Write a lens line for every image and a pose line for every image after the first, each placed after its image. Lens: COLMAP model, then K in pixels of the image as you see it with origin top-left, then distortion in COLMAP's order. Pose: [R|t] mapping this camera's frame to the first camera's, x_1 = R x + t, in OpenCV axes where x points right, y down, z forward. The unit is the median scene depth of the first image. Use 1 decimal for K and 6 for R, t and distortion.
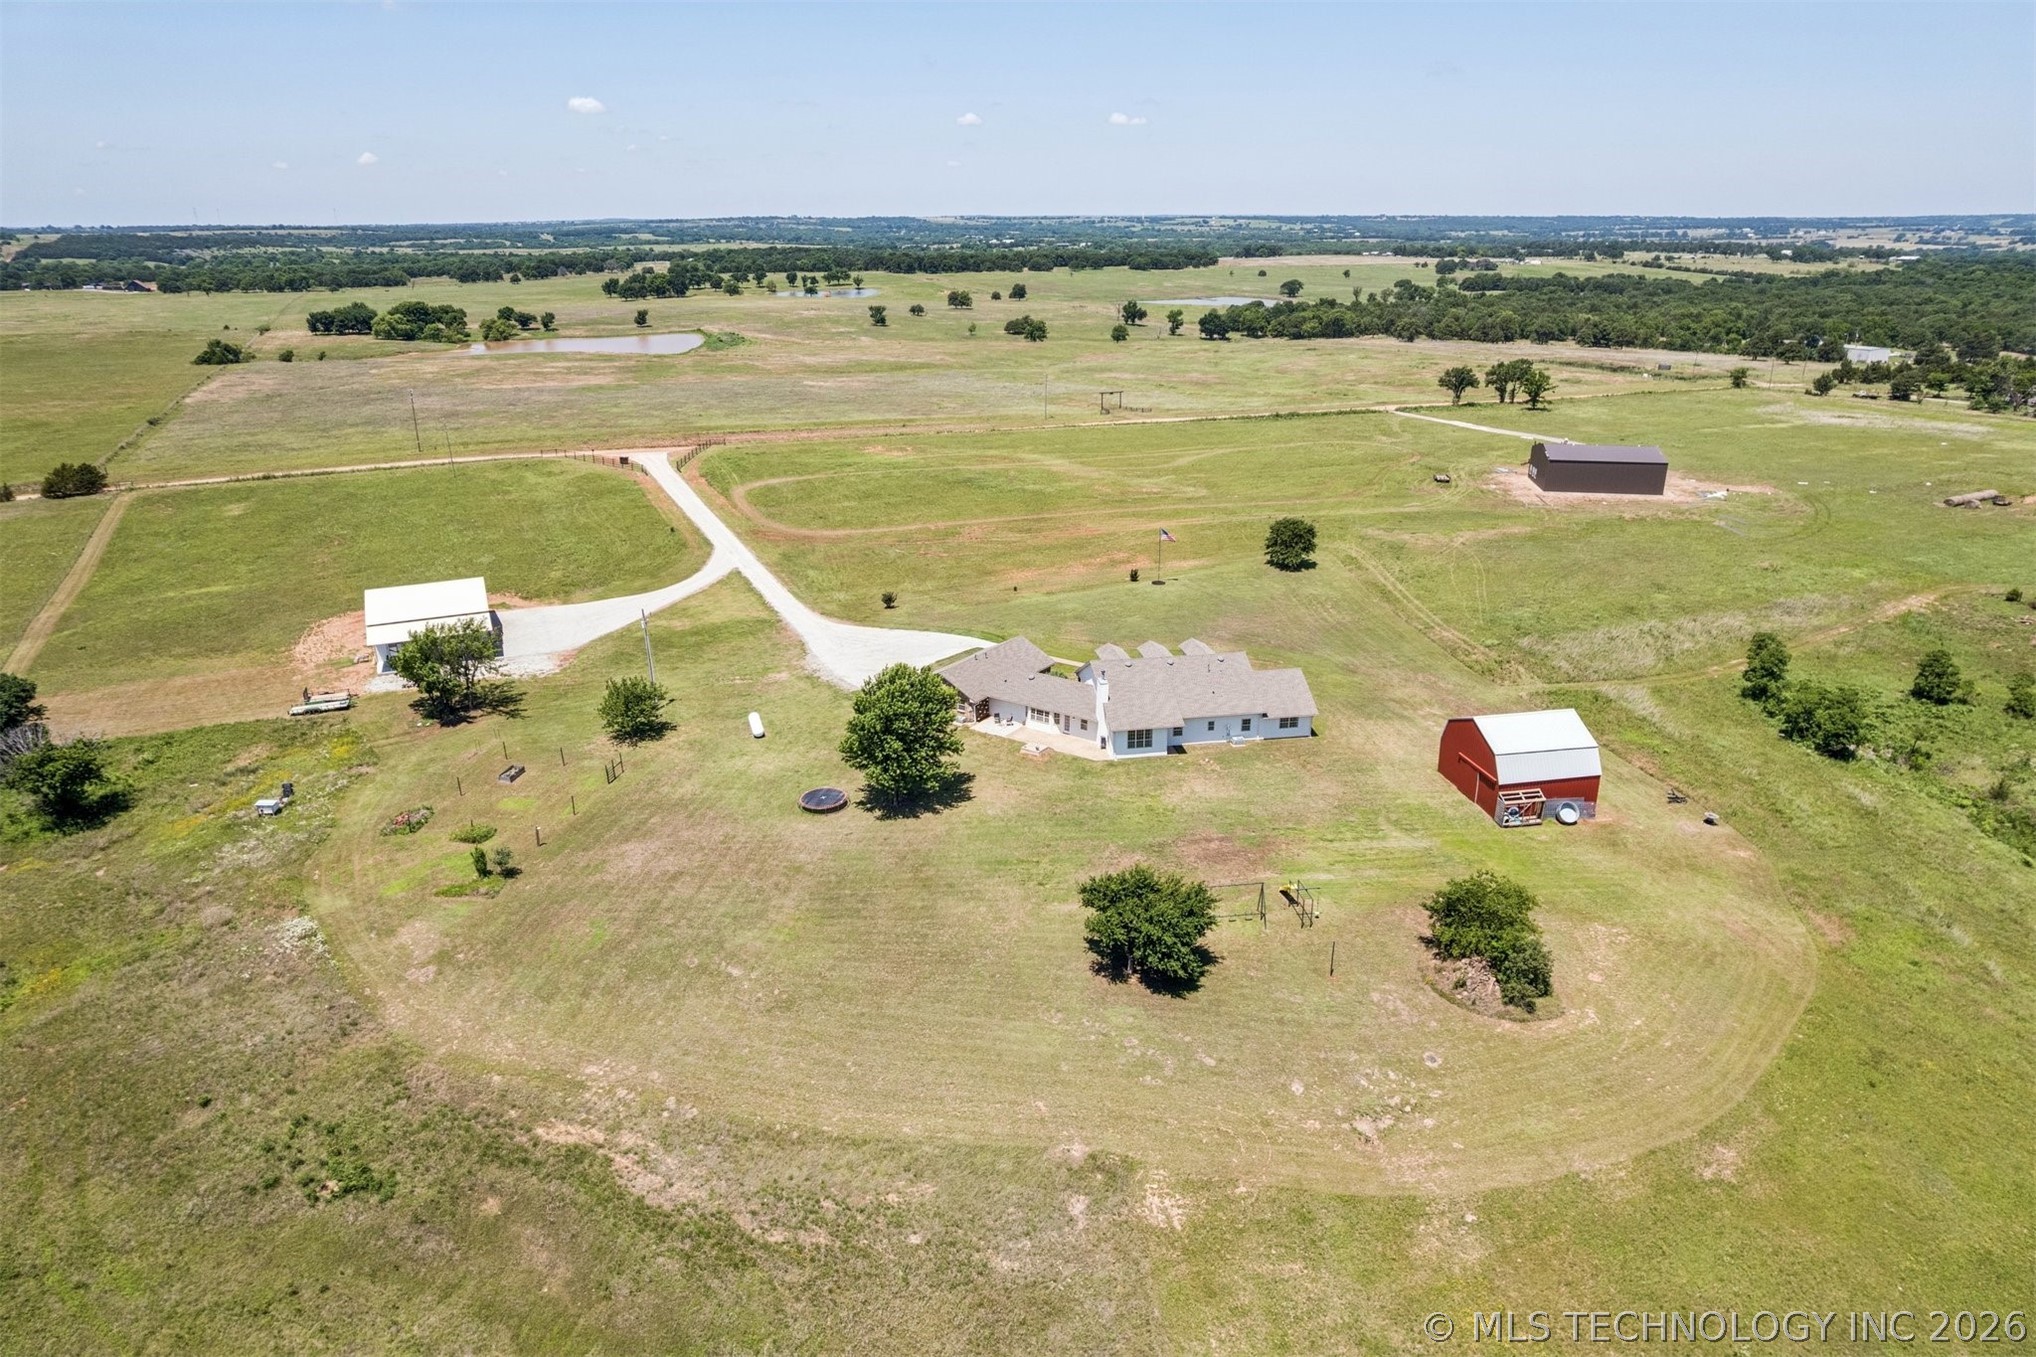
lens RADIAL K [[1311.3, 0, 1028.8], [0, 1311.3, 710.8], [0, 0, 1]] dist [-0.082325, 0.071514]
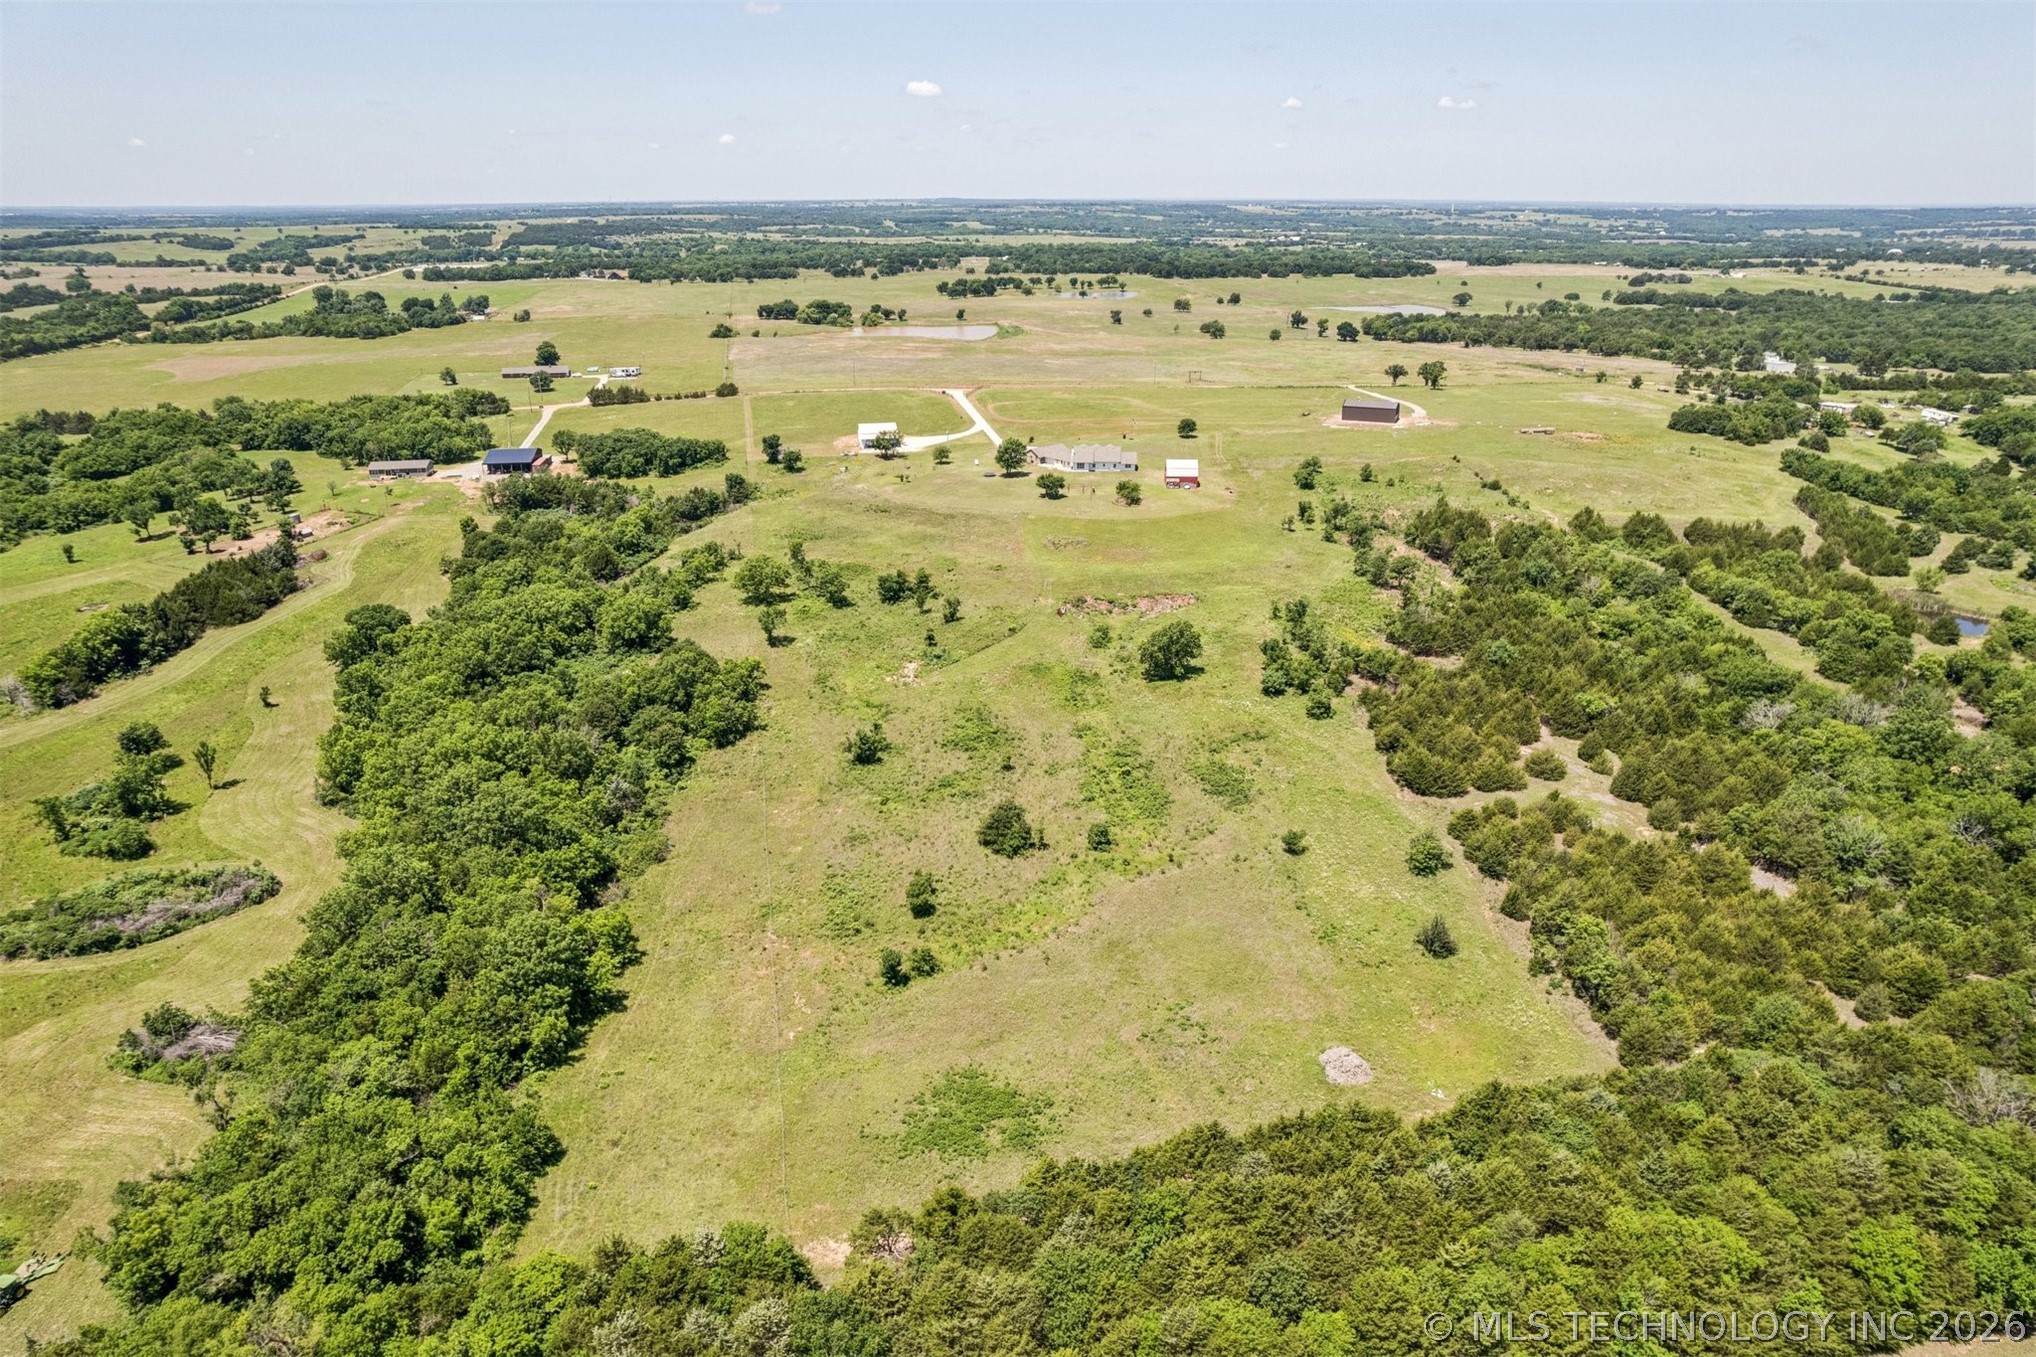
lens RADIAL K [[1311.3, 0, 1028.8], [0, 1311.3, 710.8], [0, 0, 1]] dist [-0.082325, 0.071514]
pose [[0.972697, 0.089131, -0.214281, 0.150823], [-0.086090, 0.996010, 0.023502, 0.120480], [0.215521, -0.004413, 0.976489, -0.487378]]
